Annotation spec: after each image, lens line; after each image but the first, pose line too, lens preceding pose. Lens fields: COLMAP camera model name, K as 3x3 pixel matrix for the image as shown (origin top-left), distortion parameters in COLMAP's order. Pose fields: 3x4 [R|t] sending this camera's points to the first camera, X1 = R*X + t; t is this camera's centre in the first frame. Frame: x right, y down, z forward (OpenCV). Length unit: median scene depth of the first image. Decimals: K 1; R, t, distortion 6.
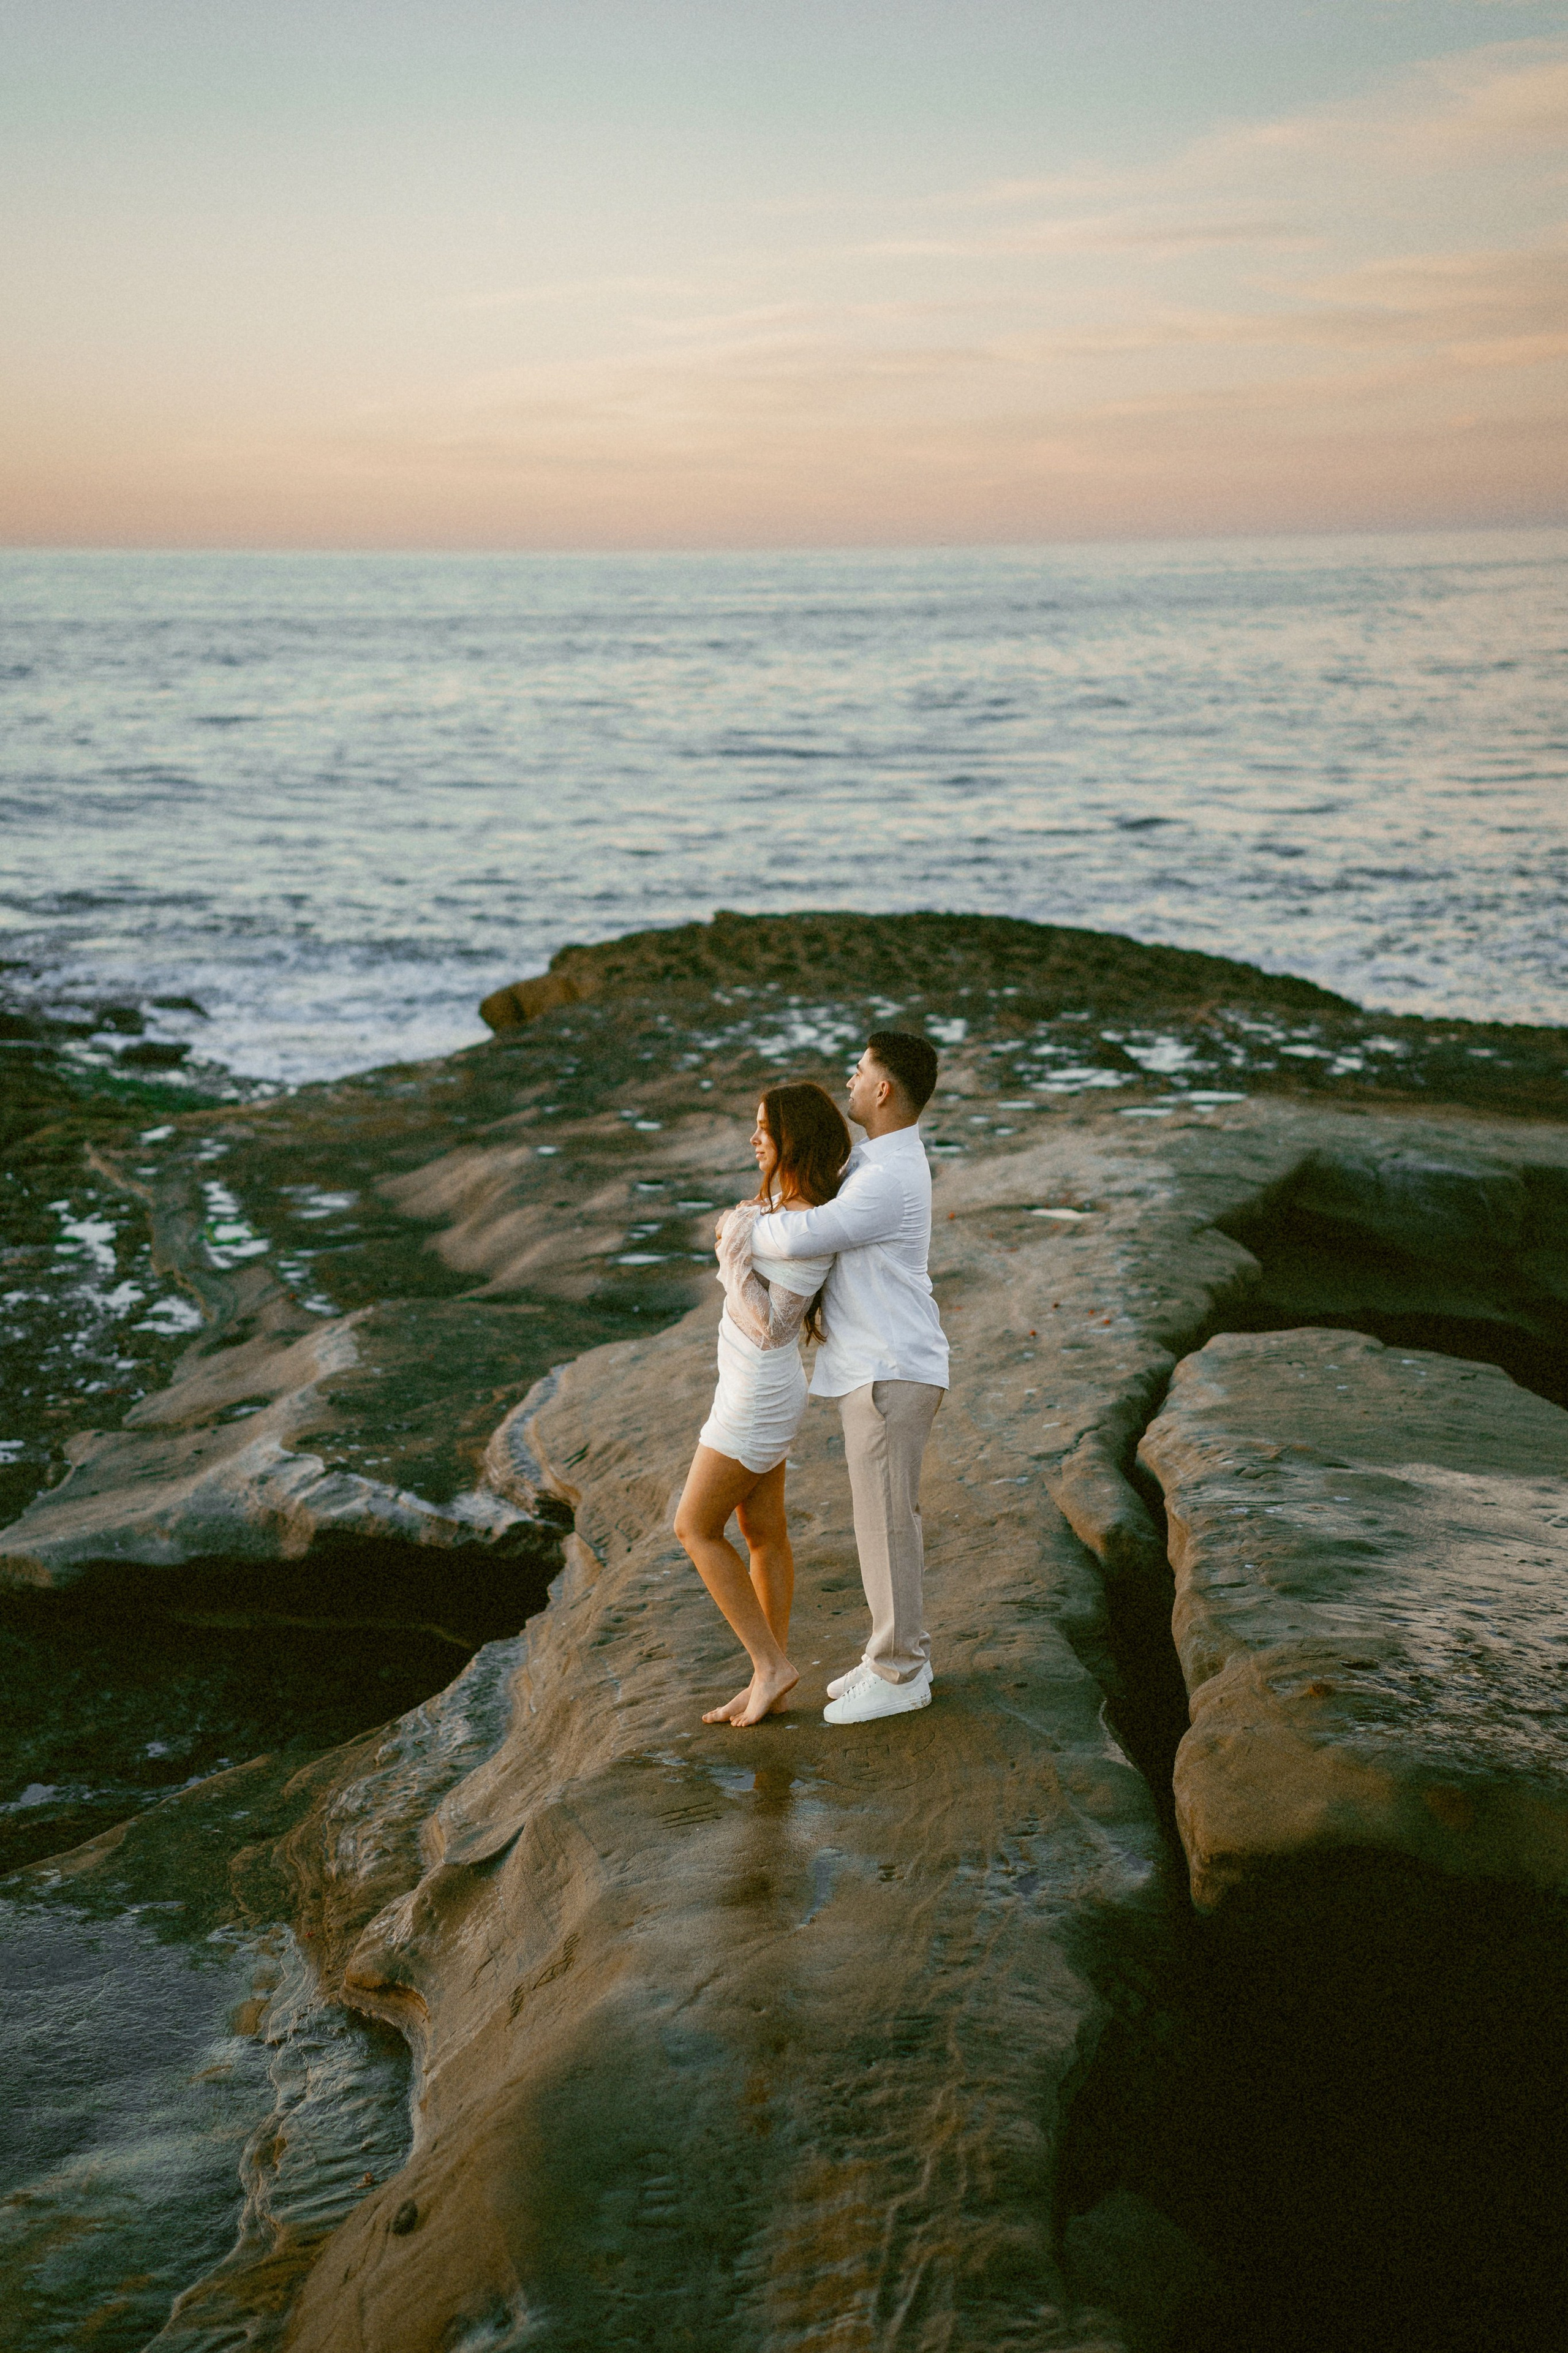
lens RADIAL K [[3869.7, 0, 784.0], [0, 3869.7, 1176.5], [0, 0, 1]] dist [0.662455, -2.490848]
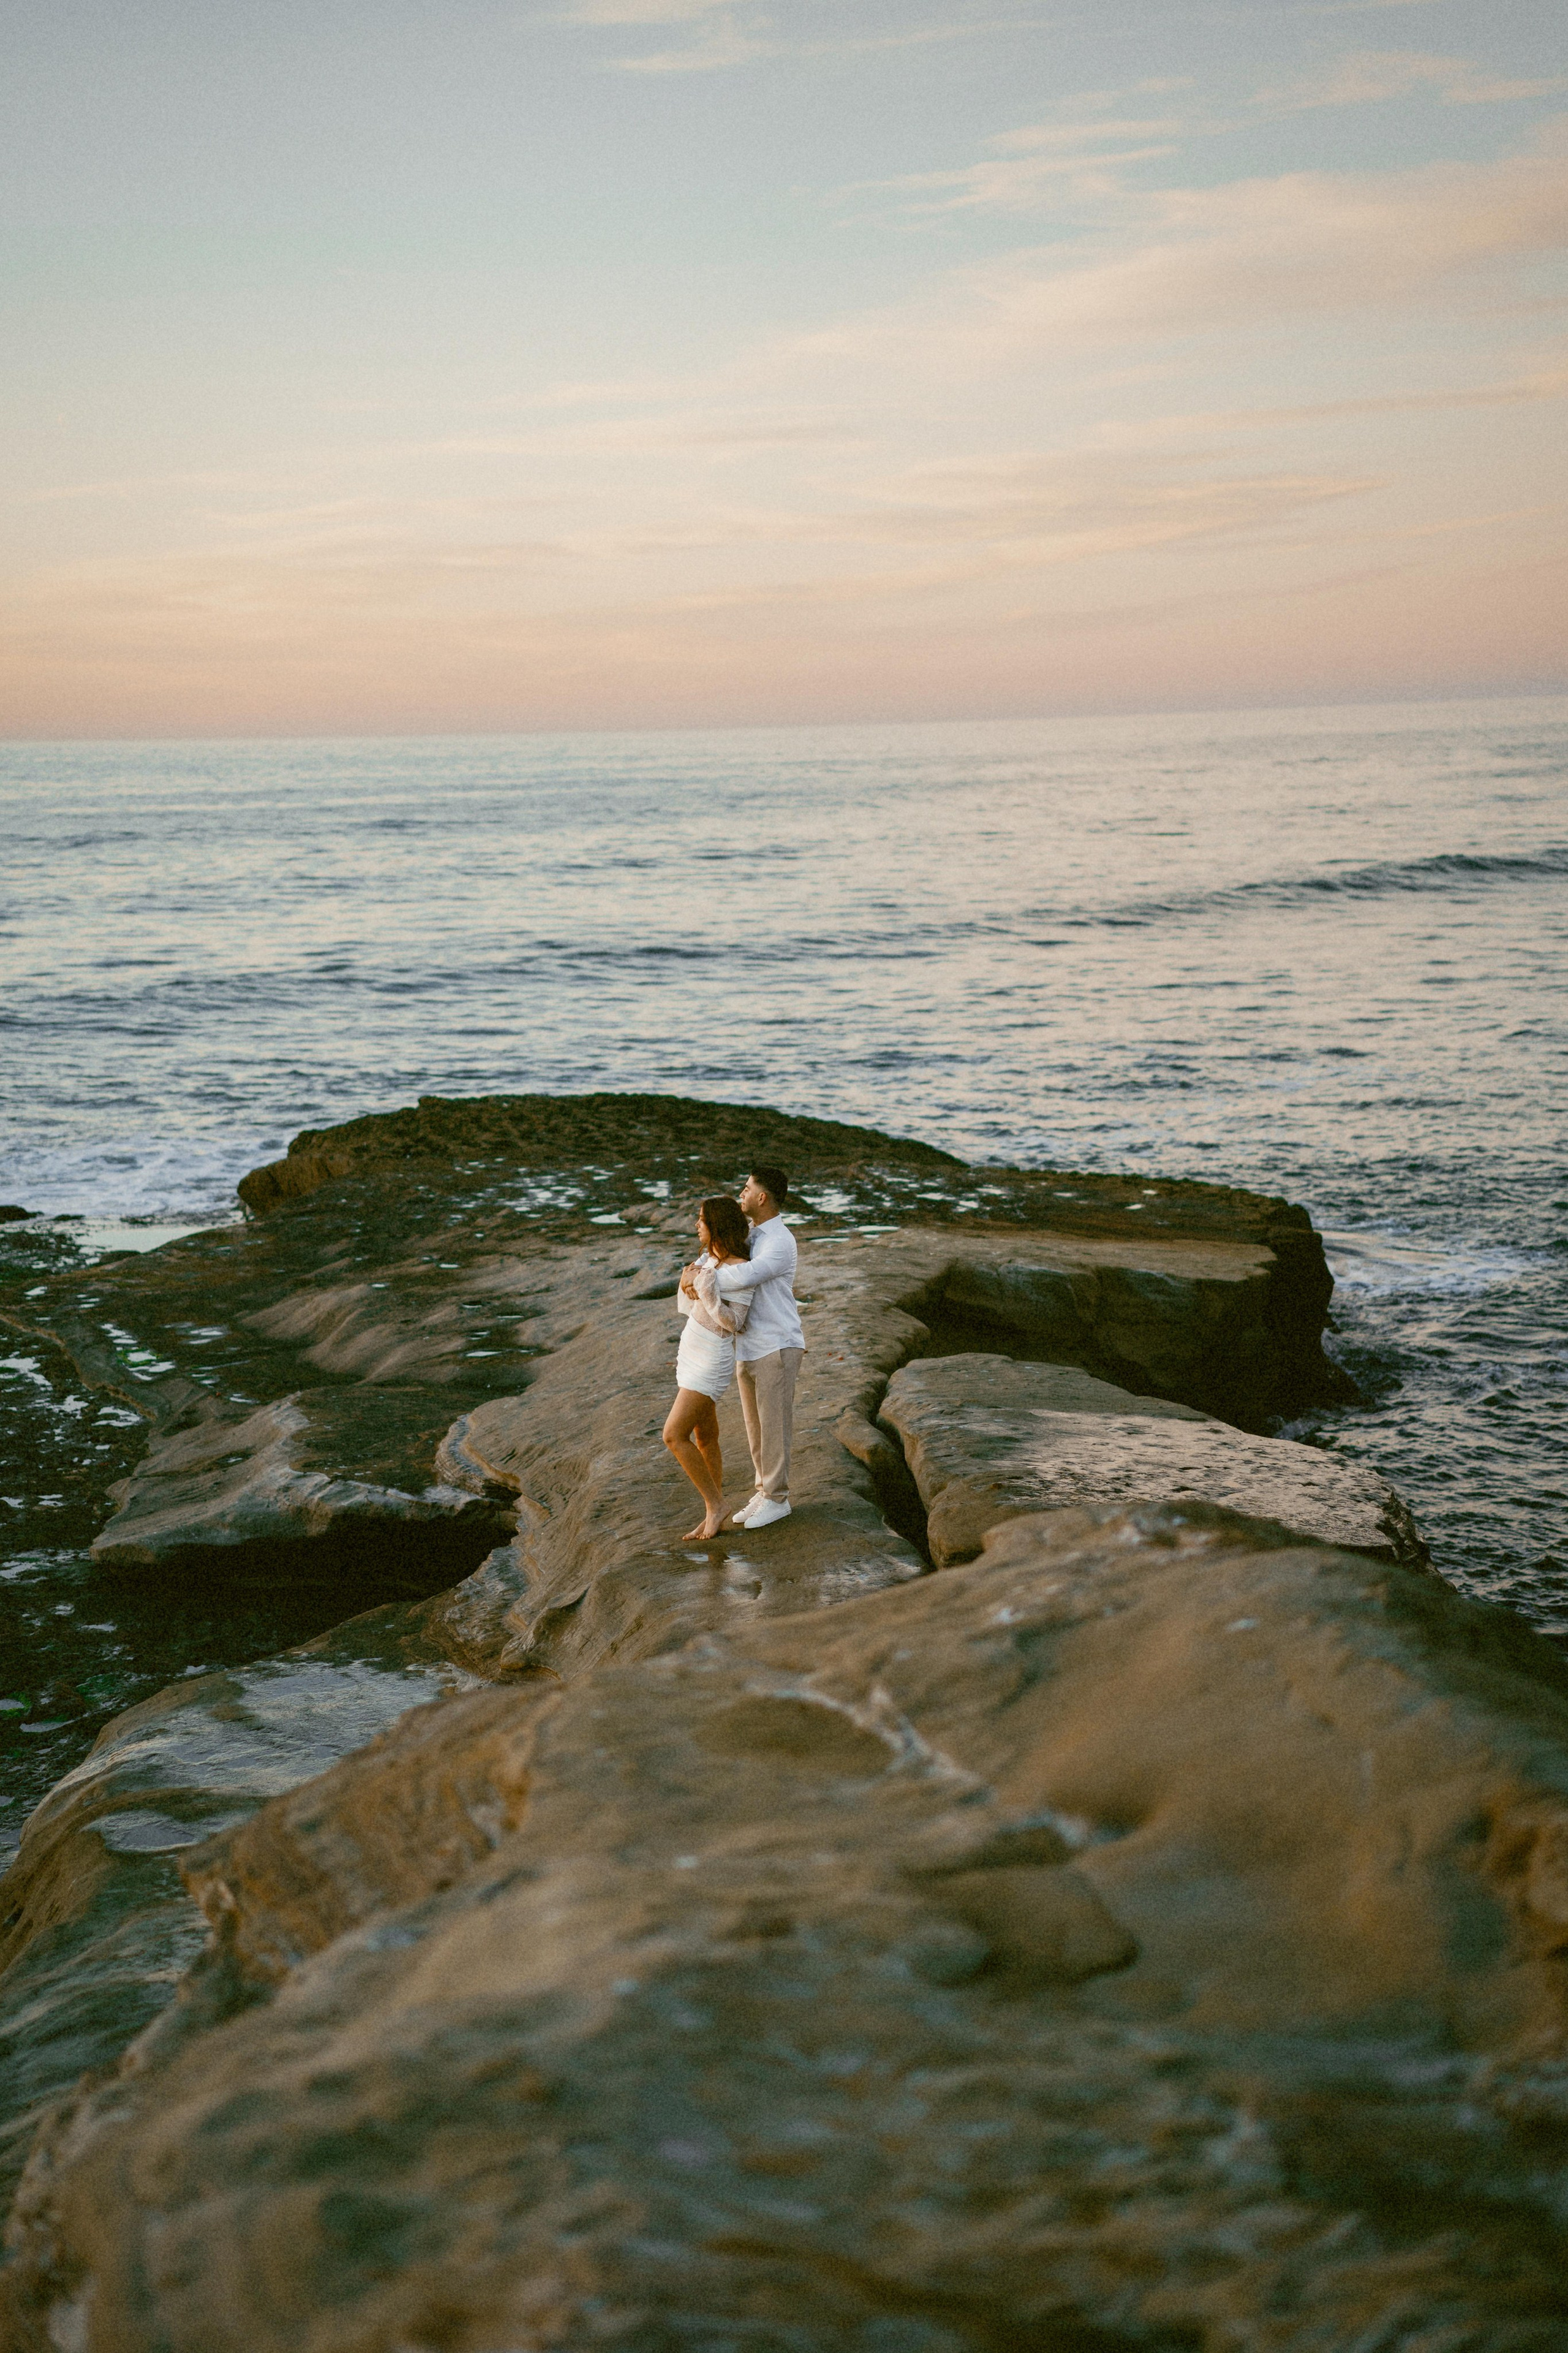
lens RADIAL K [[3704.0, 0, 793.3], [0, 3704.0, 1139.8], [0, 0, 1]] dist [0.647552, -1.878872]
pose [[0.994342, -0.029378, 0.102079, -0.059126], [0.034872, 0.998014, -0.052459, 0.018420], [-0.100336, 0.055722, 0.993392, -0.337403]]
